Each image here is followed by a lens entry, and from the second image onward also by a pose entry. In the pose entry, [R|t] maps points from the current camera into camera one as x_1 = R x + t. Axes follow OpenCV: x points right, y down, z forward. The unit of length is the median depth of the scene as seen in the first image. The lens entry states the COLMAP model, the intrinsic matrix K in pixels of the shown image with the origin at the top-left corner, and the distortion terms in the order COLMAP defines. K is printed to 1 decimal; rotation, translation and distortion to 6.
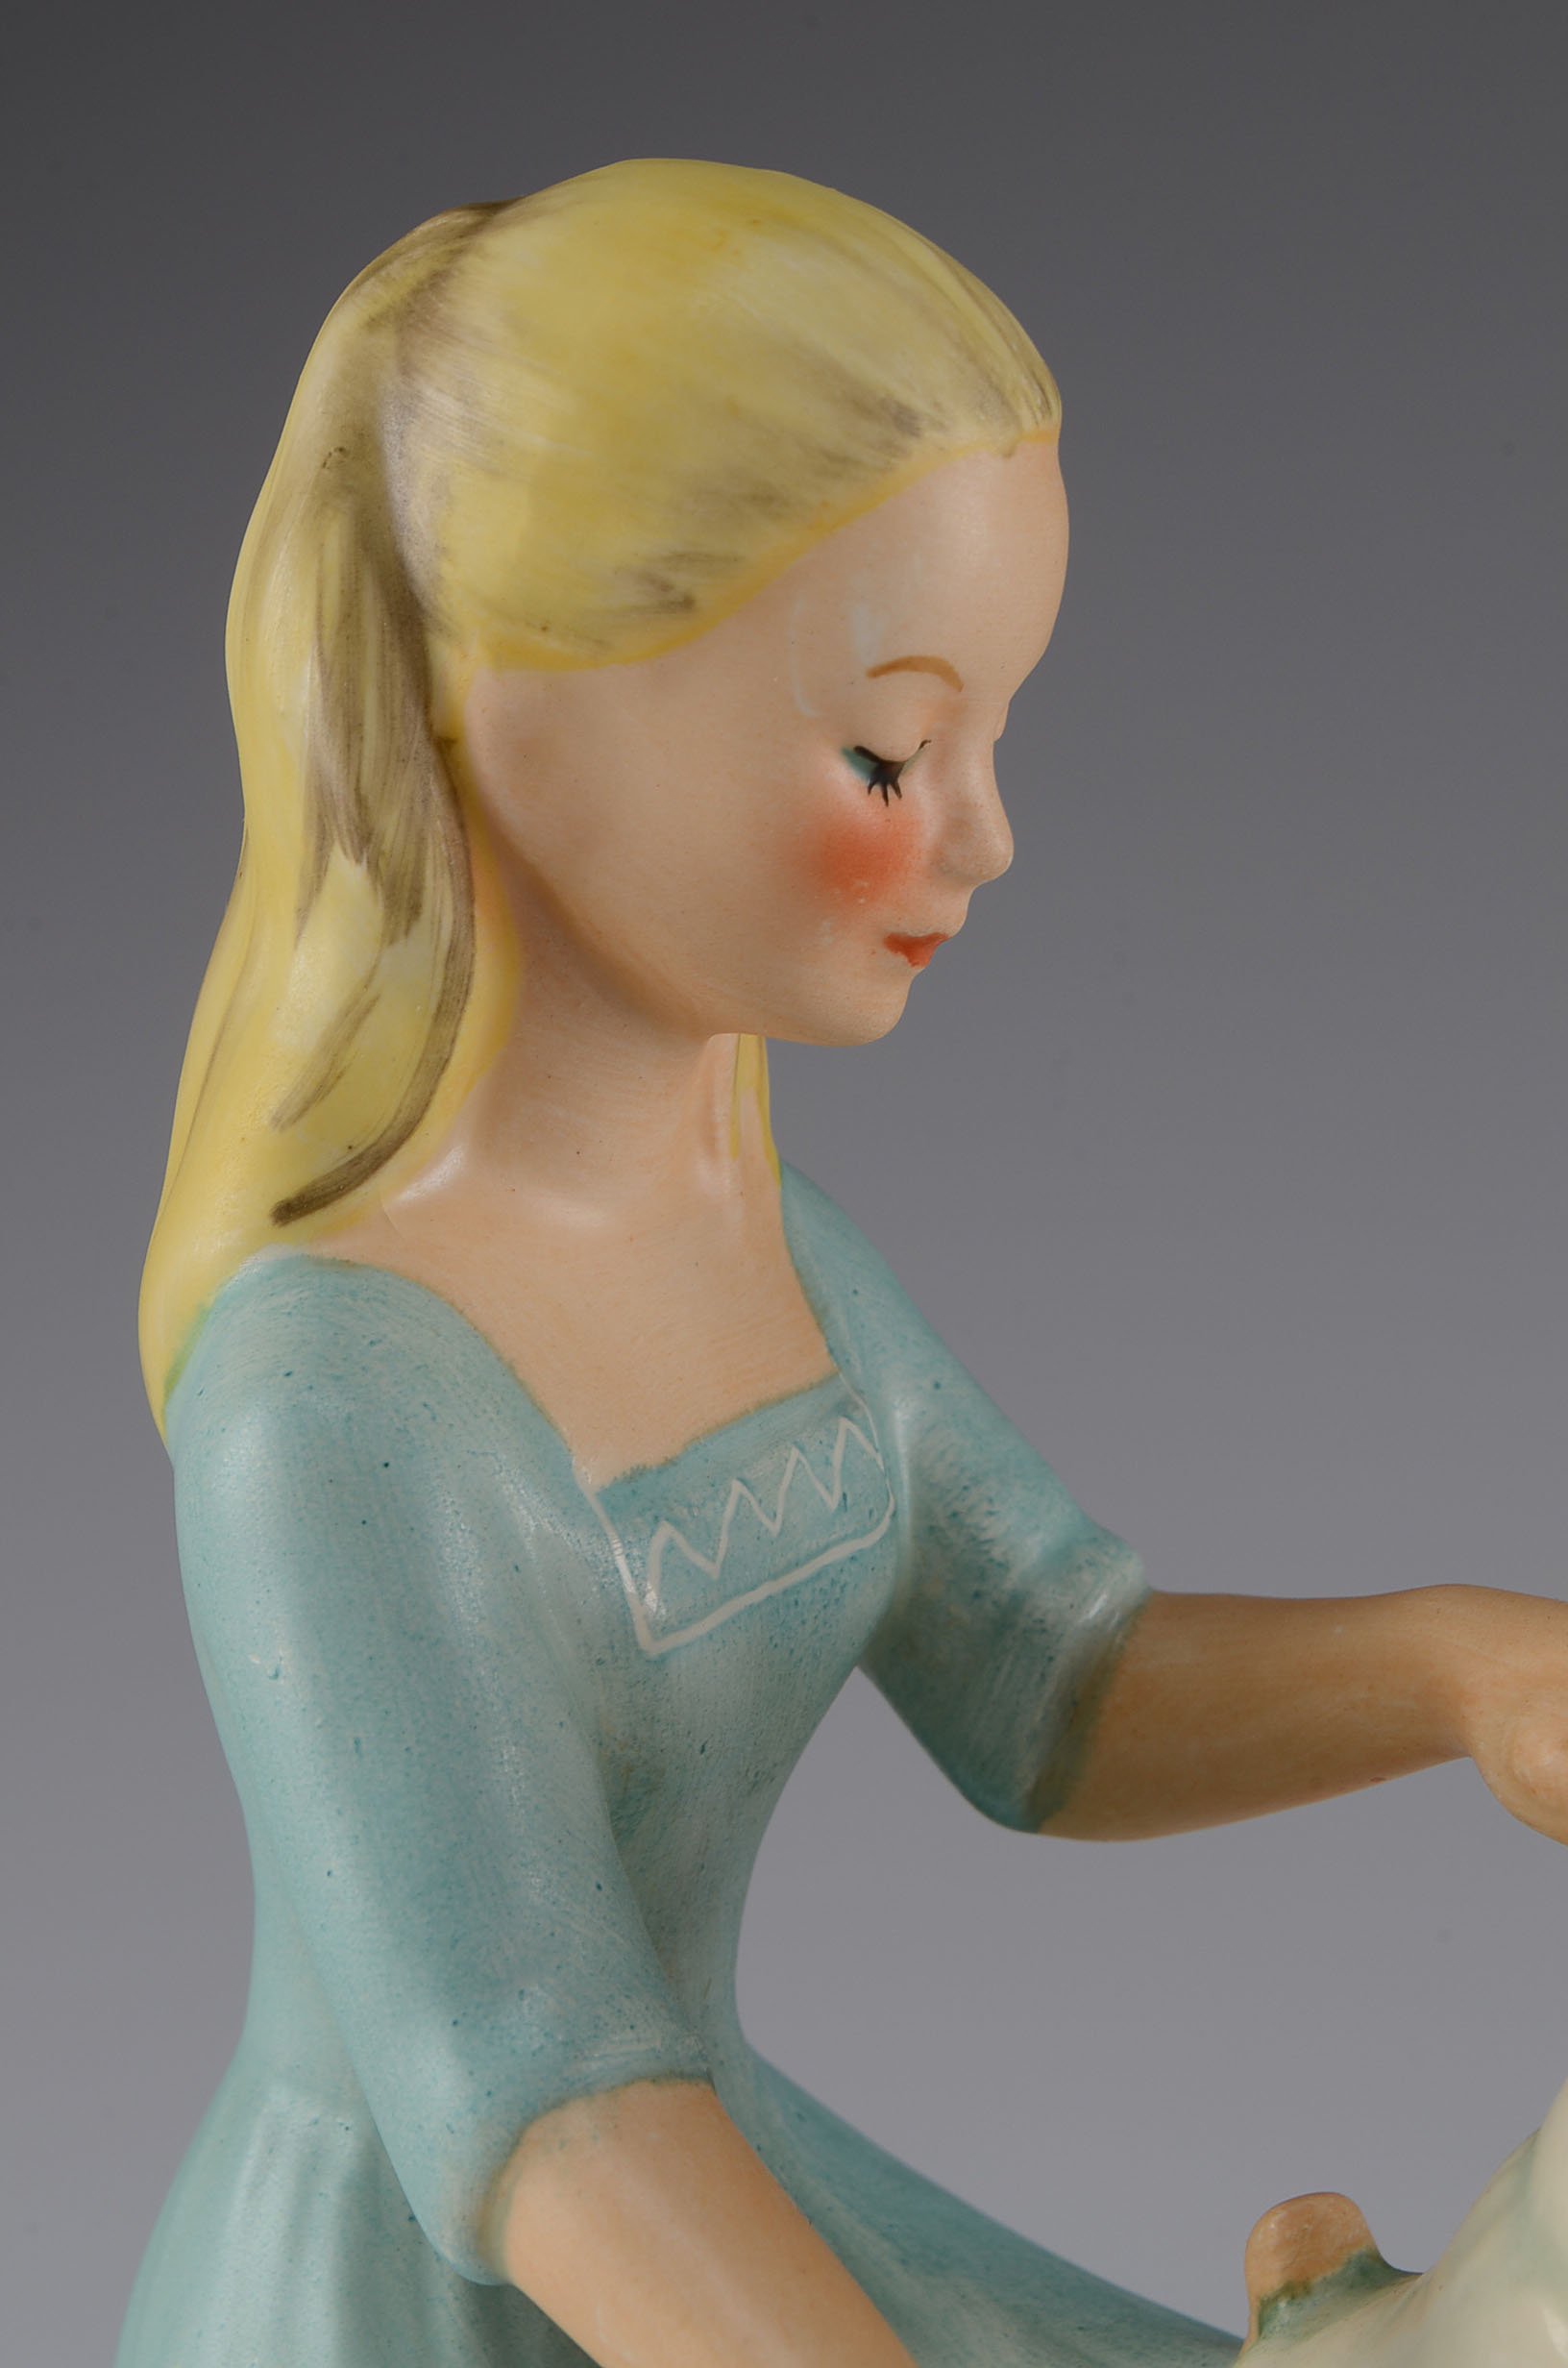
lens RADIAL K [[5329.4, 0, 782.8], [0, 5329.4, 1187.0], [0, 0, 1]] dist [0.045264, 0.000000]
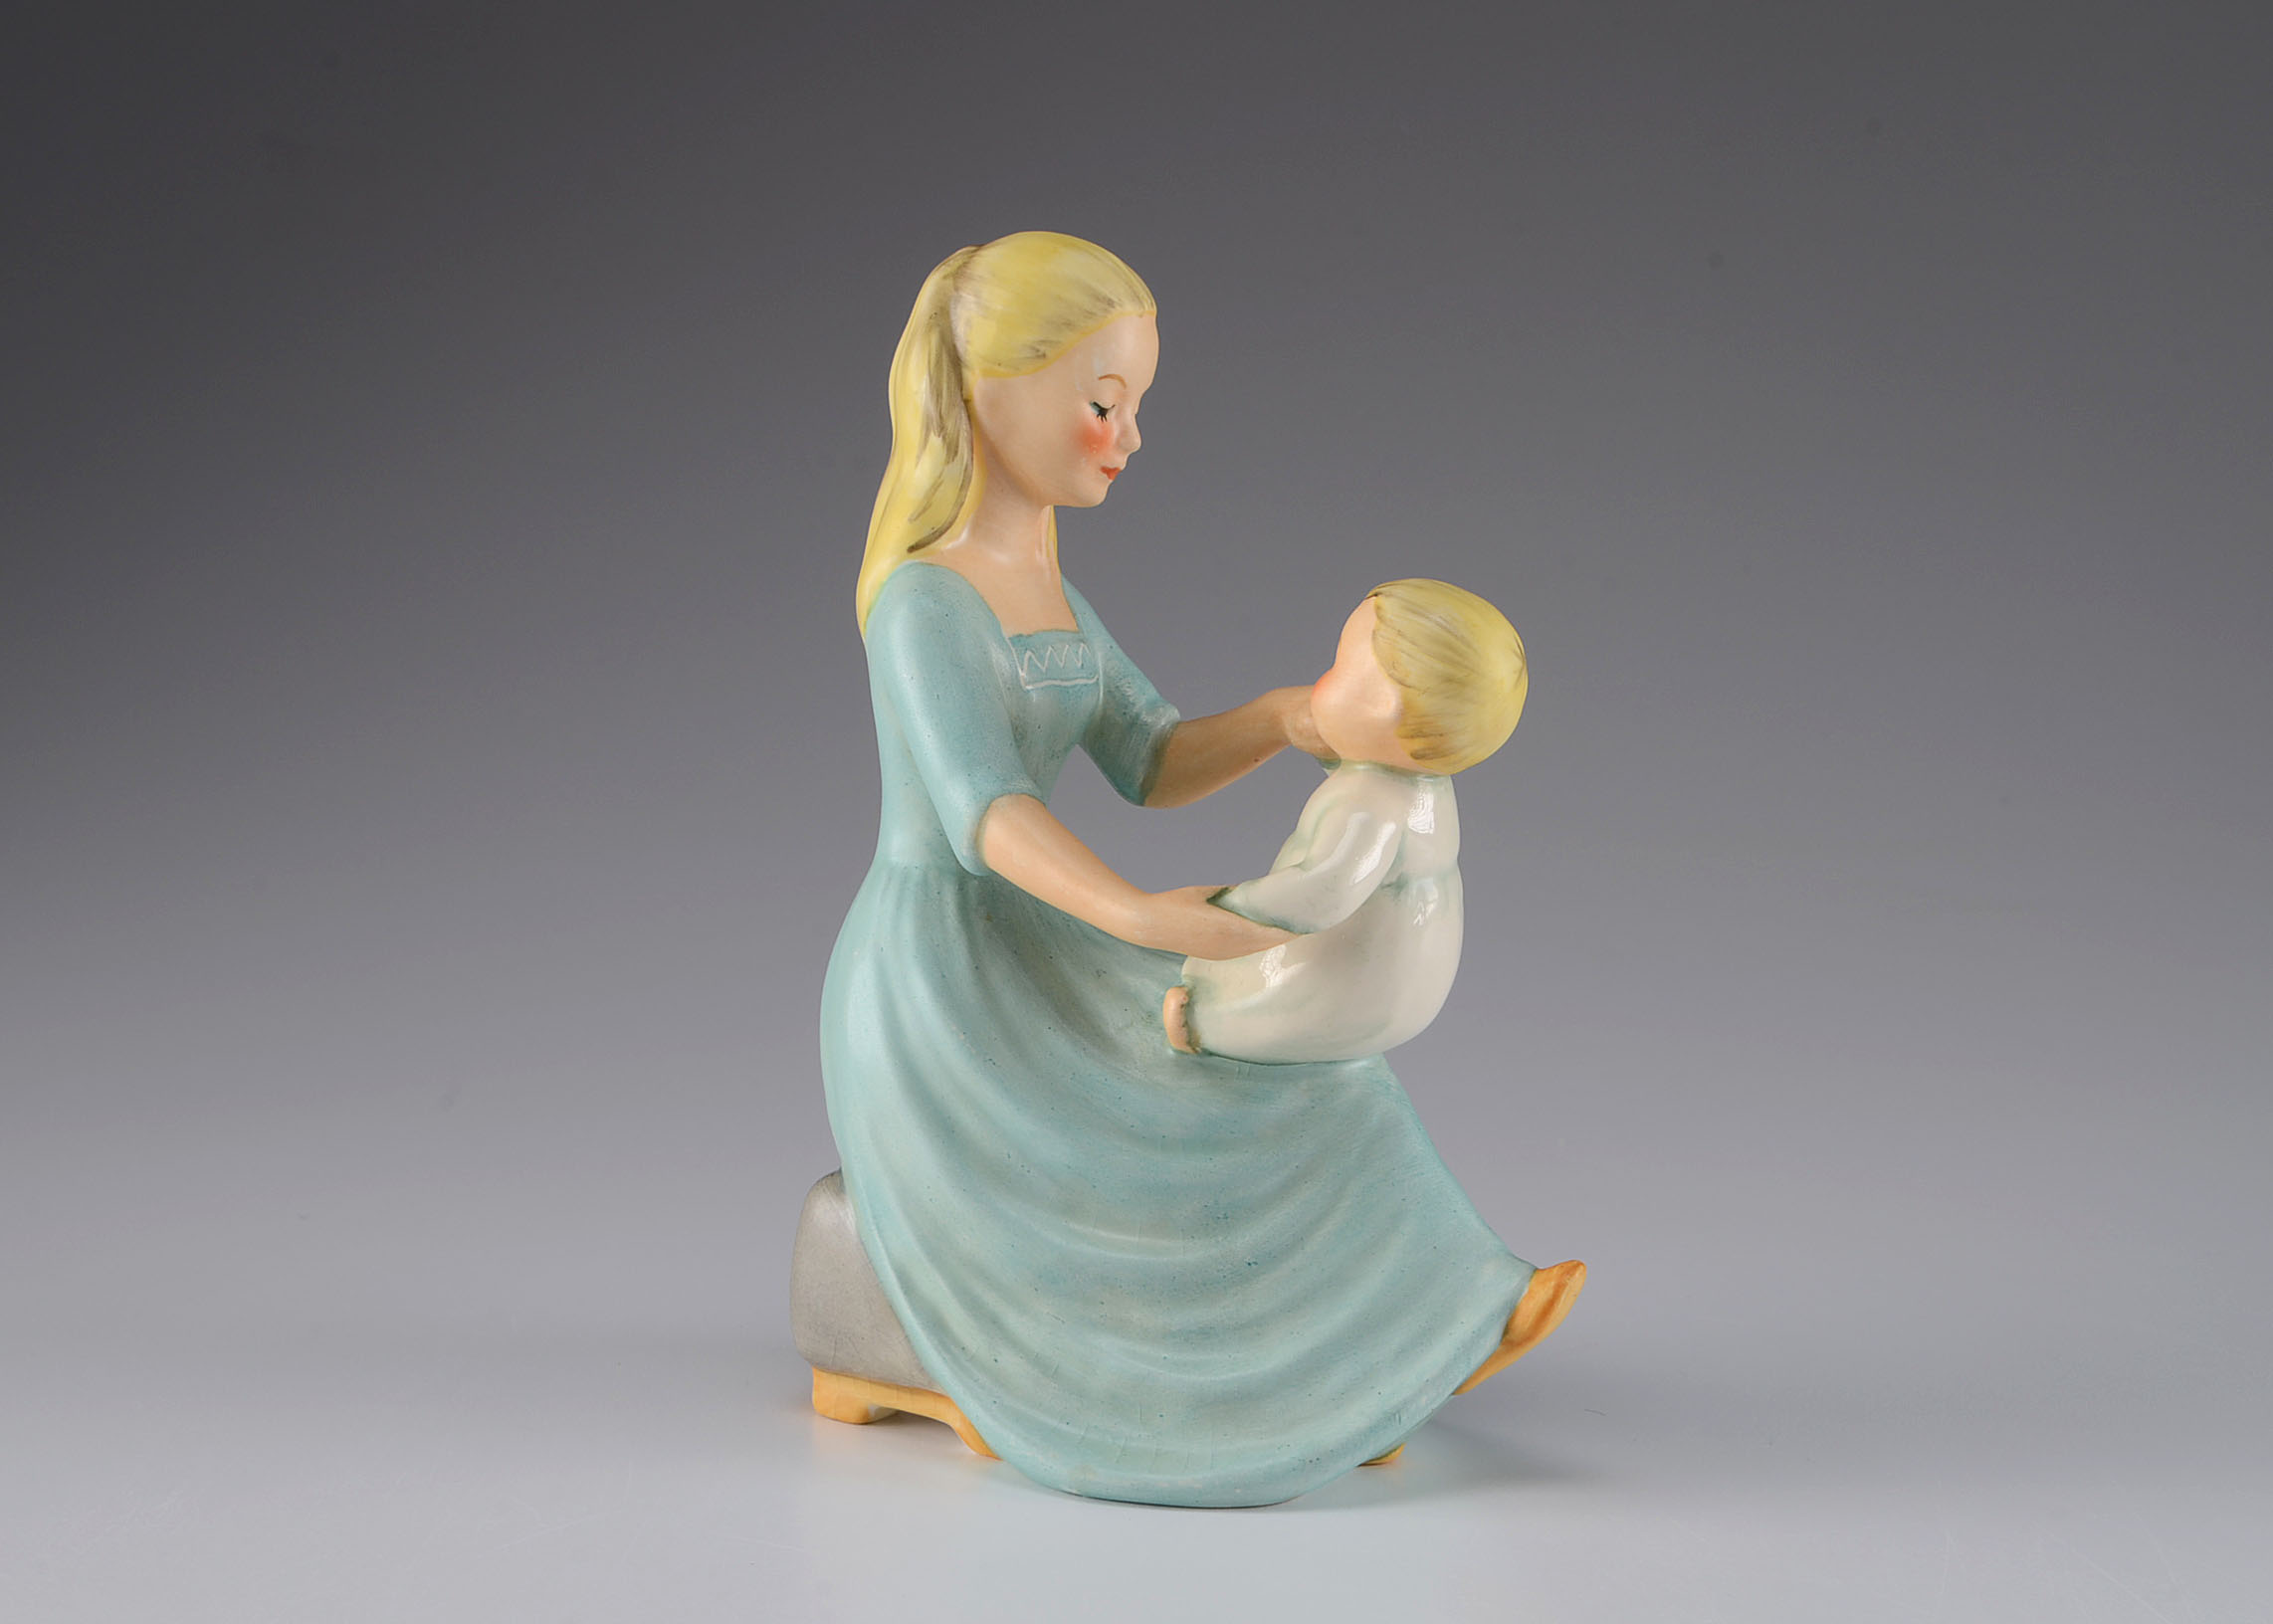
lens RADIAL K [[4801.3, 0, 1137.4], [0, 4801.3, 810.8], [0, 0, 1]] dist [-0.112843, 0.000000]
pose [[0.998096, 0.016026, 0.059566, -0.128221], [-0.006466, 0.987523, -0.157340, 0.614933], [-0.061345, 0.156655, 0.985746, -1.824787]]
